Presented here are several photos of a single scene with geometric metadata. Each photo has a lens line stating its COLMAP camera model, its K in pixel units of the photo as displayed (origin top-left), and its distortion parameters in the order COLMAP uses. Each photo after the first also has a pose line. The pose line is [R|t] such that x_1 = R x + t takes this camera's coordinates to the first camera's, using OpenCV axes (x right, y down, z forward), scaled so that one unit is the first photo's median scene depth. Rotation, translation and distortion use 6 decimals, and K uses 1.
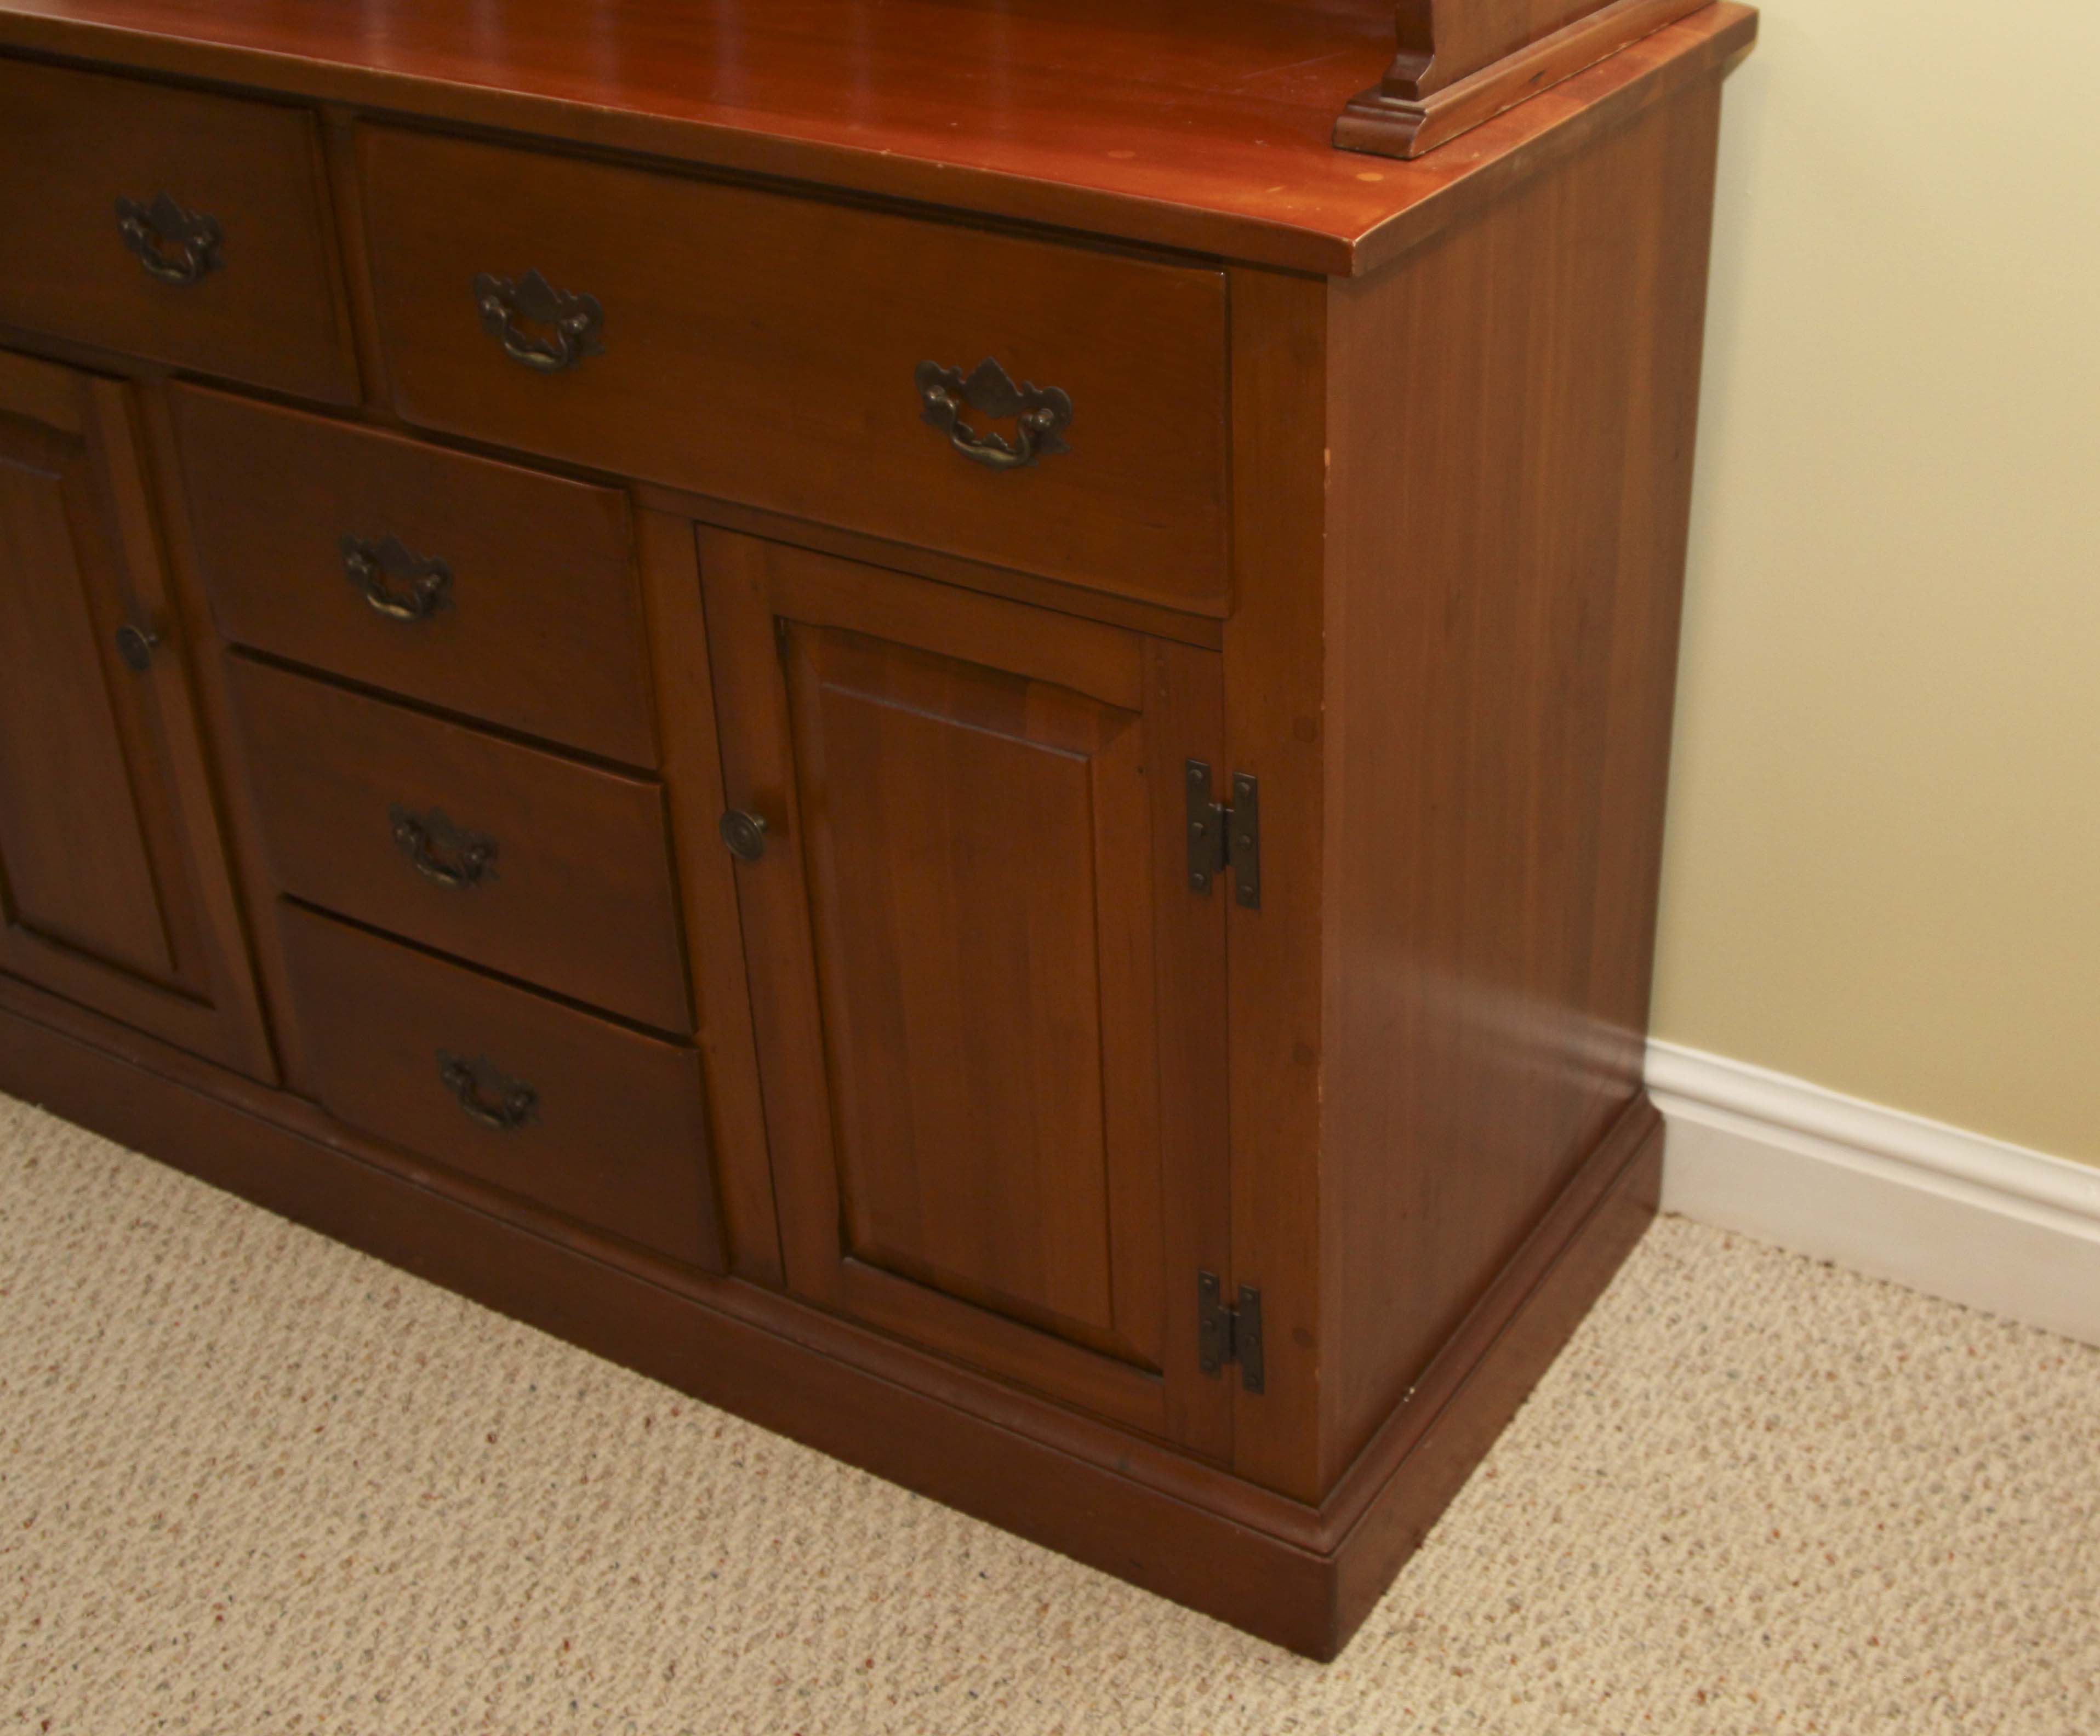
lens RADIAL K [[2792.5, 0, 1297.0], [0, 2792.5, 864.3], [0, 0, 1]] dist [-0.138924, 0.089276]
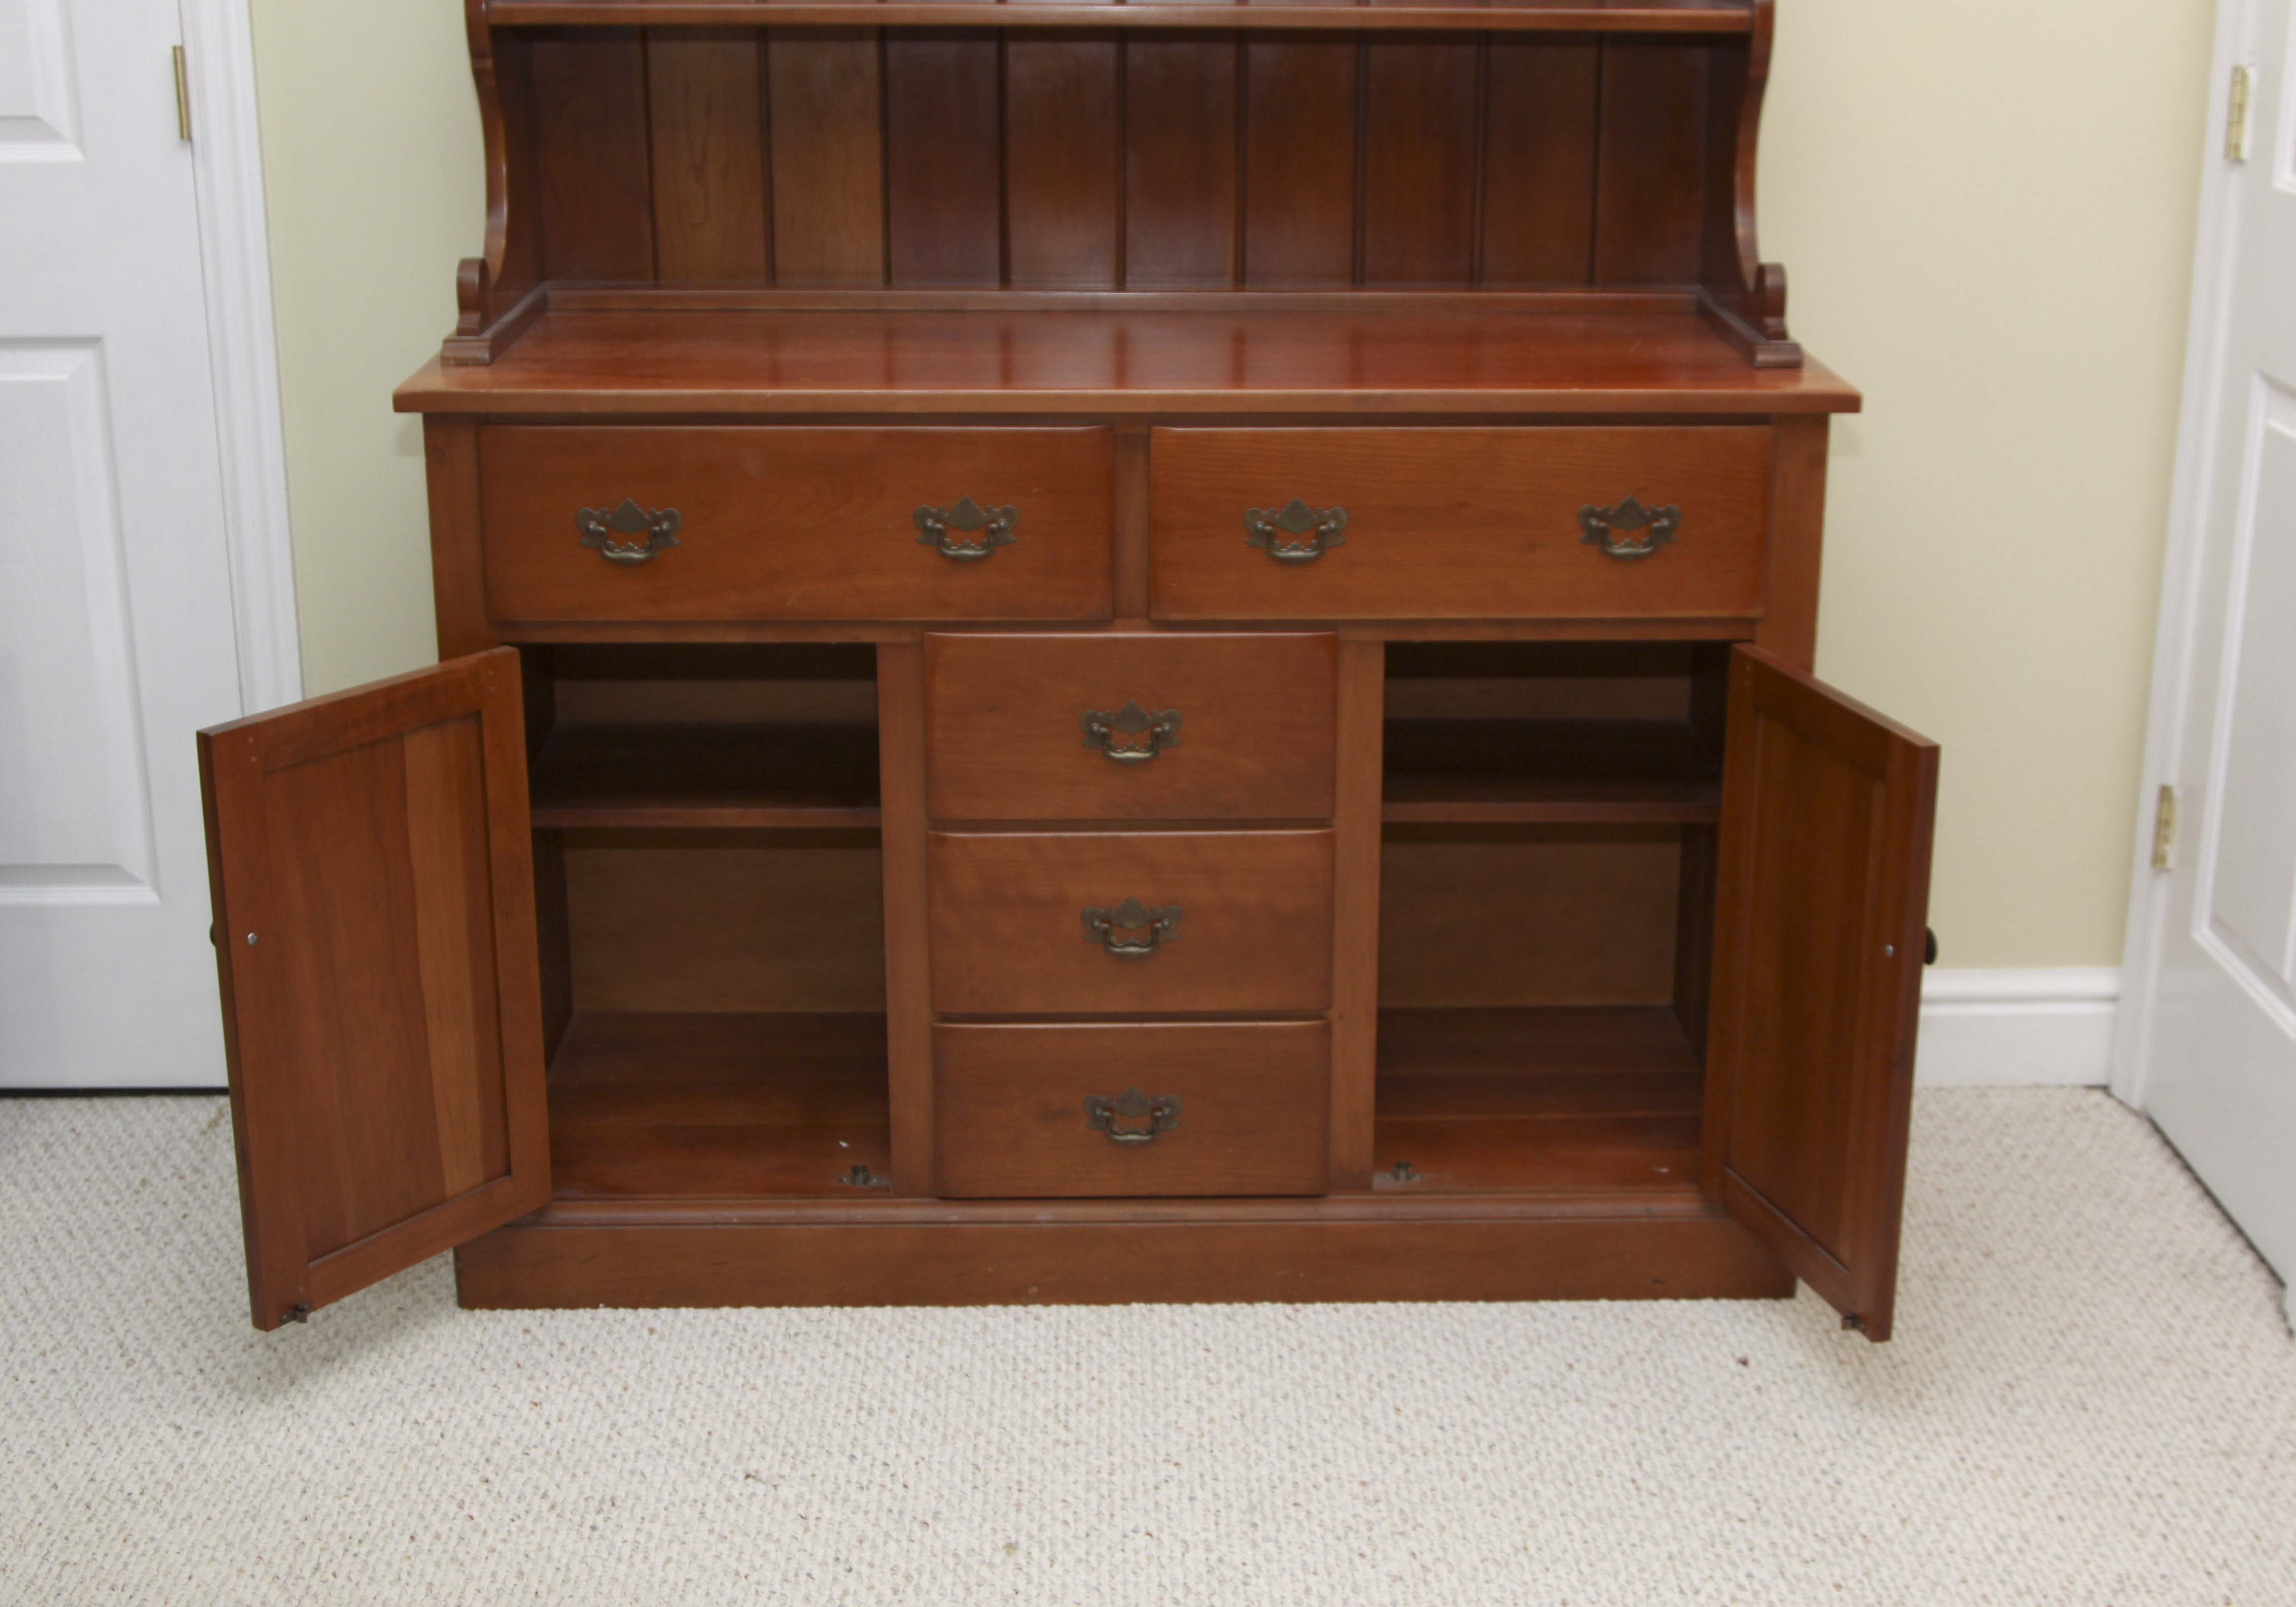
lens RADIAL K [[3140.7, 0, 1148.0], [0, 3140.7, 803.5], [0, 0, 1]] dist [-0.060085, 0.062358]
pose [[0.864443, -0.154655, 0.478351, -1.294195], [0.260265, 0.951743, -0.162627, 0.243289], [-0.430116, 0.265080, 0.862979, -0.548073]]
